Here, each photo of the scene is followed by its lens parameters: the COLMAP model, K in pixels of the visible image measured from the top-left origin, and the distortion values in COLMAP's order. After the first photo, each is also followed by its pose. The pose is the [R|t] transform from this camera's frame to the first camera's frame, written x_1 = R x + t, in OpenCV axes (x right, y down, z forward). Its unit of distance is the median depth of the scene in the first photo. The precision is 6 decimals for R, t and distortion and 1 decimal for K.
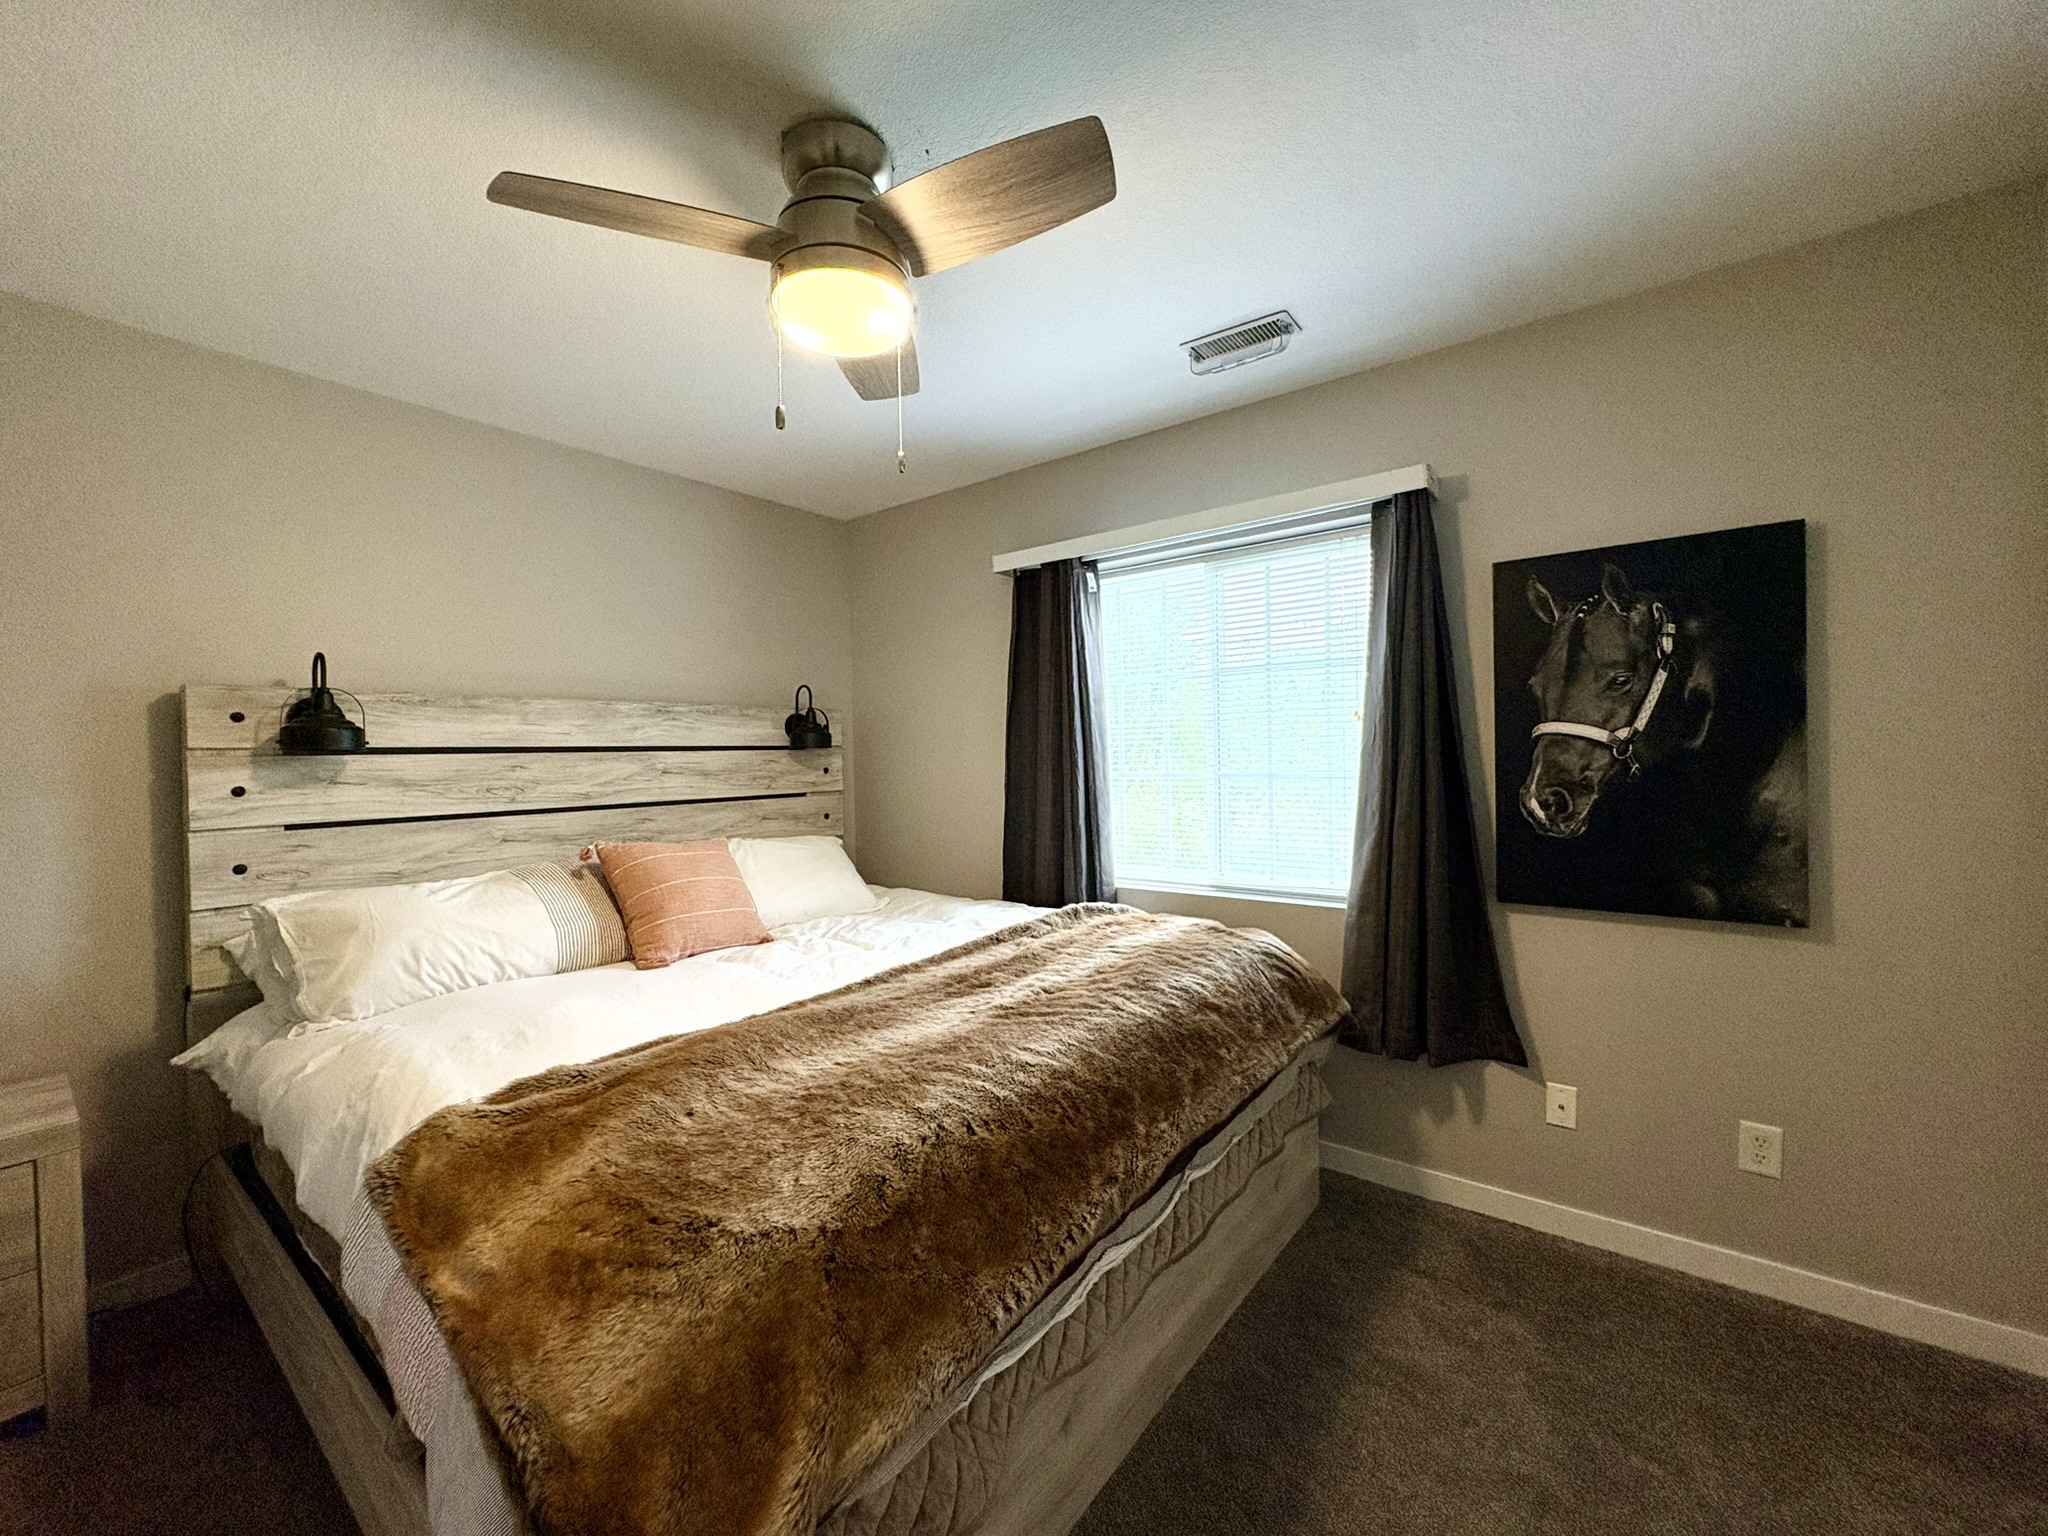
lens RADIAL K [[811.3, 0, 1021.7], [0, 811.3, 765.3], [0, 0, 1]] dist [0.000577, 0.000062]
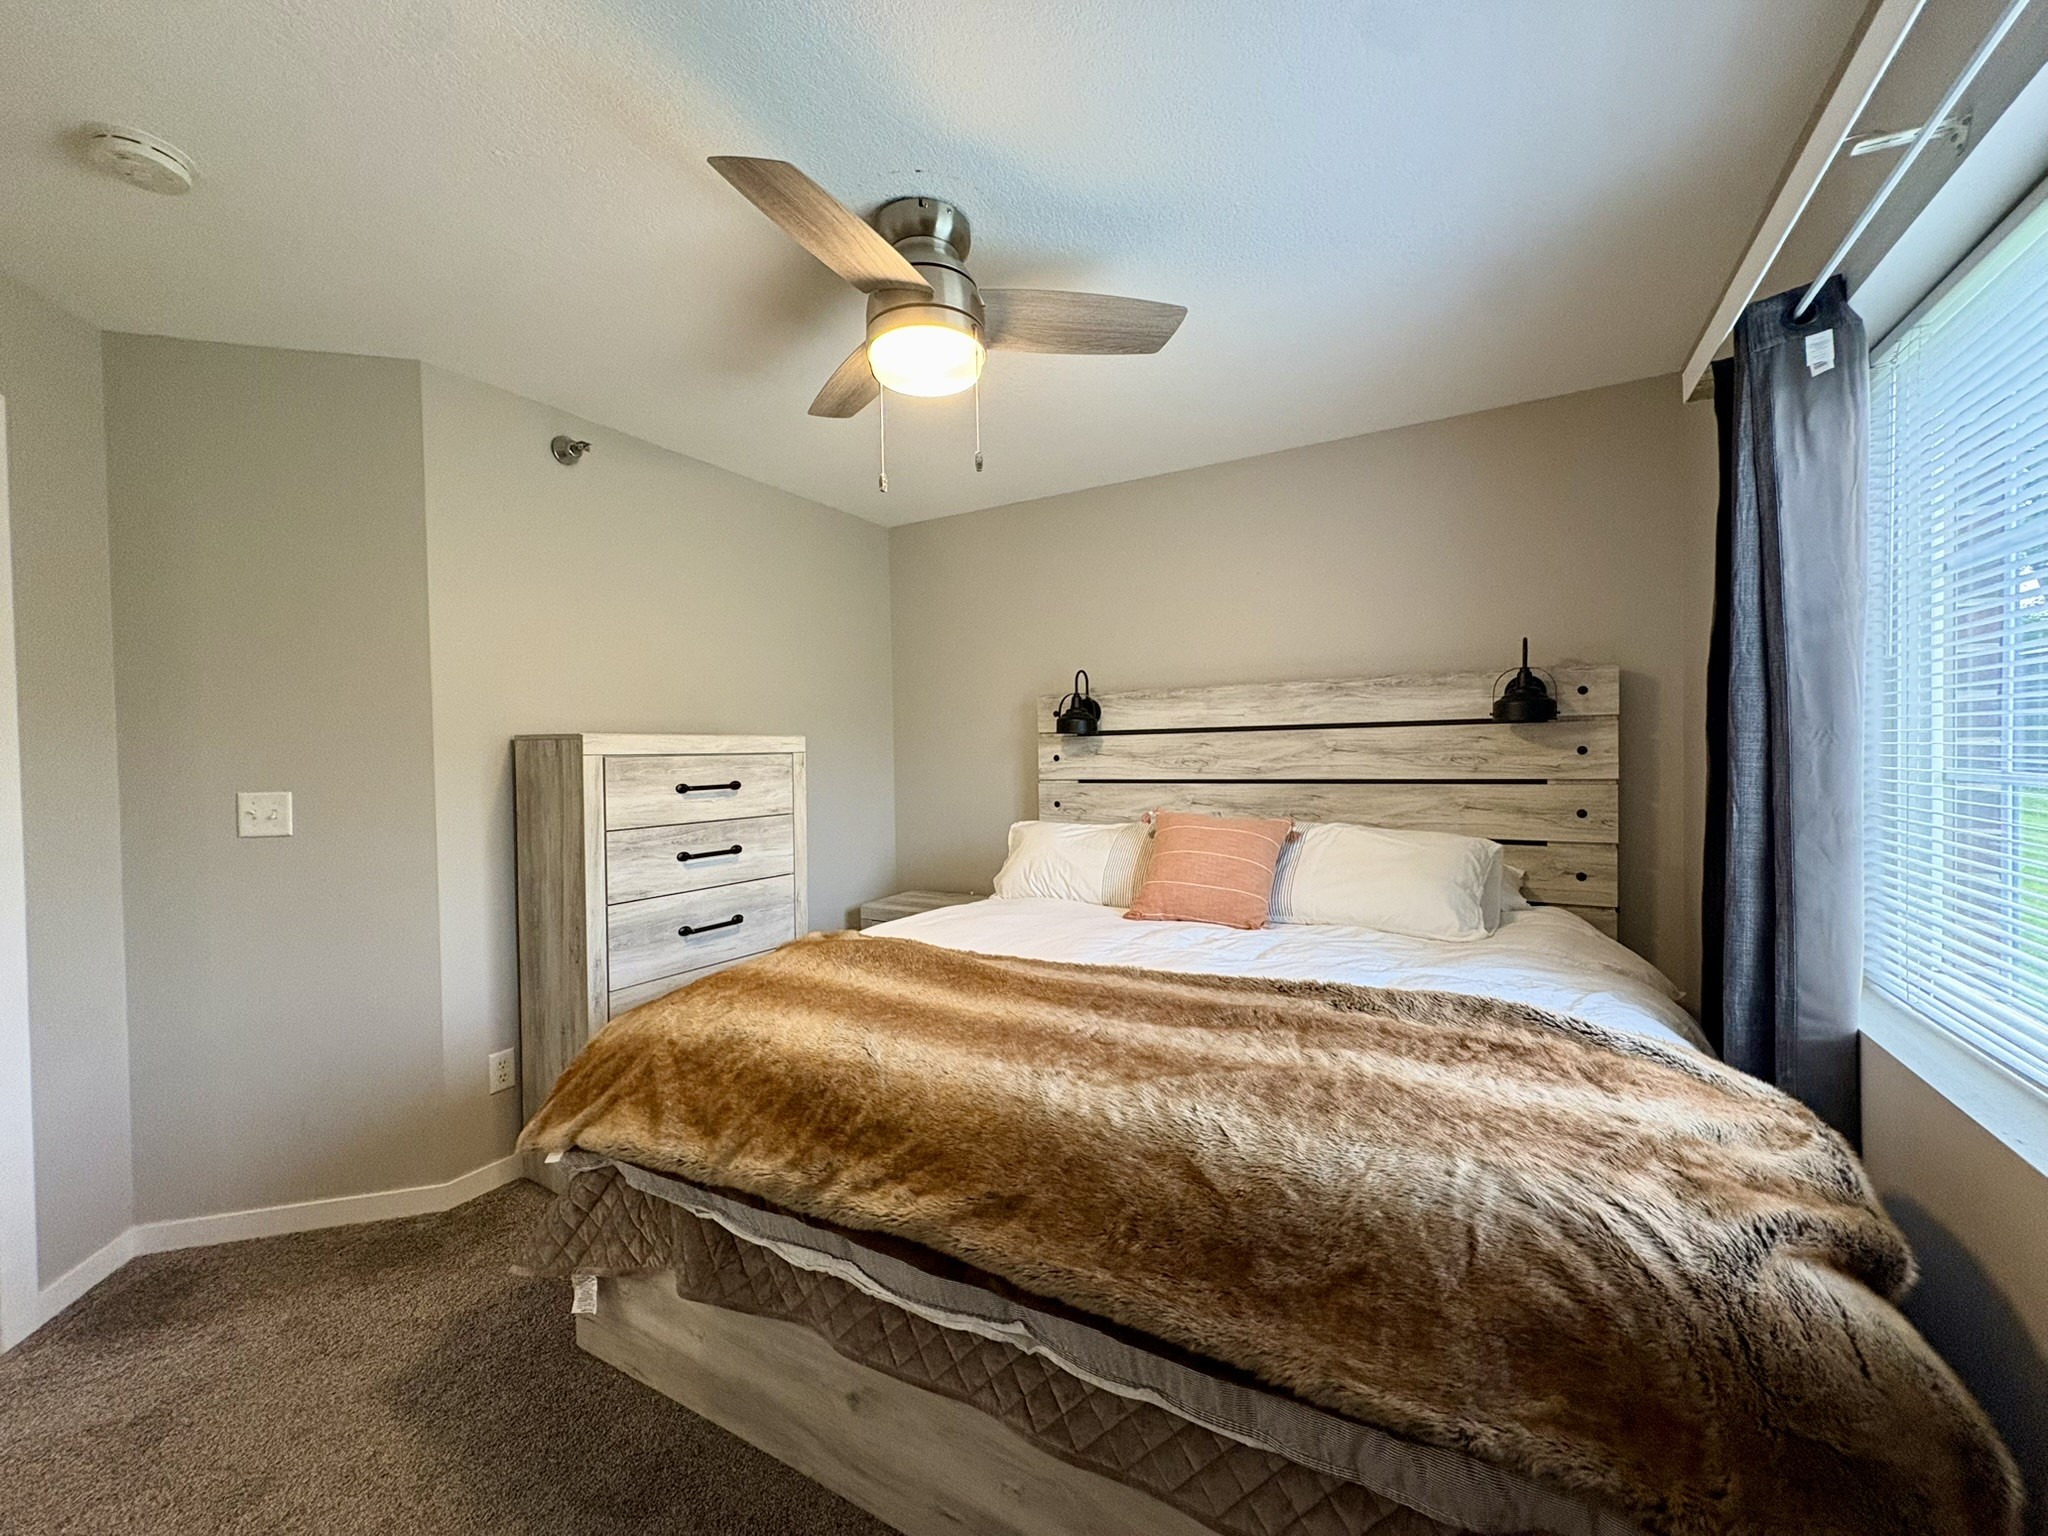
lens RADIAL K [[789.1, 0, 1028.8], [0, 789.1, 766.8], [0, 0, 1]] dist [-0.000025, 0.000036]
pose [[0.142477, 0.034493, -0.989197, 0.511990], [0.000986, 0.999387, 0.034990, -0.005382], [0.989798, -0.005961, 0.142356, 0.559627]]
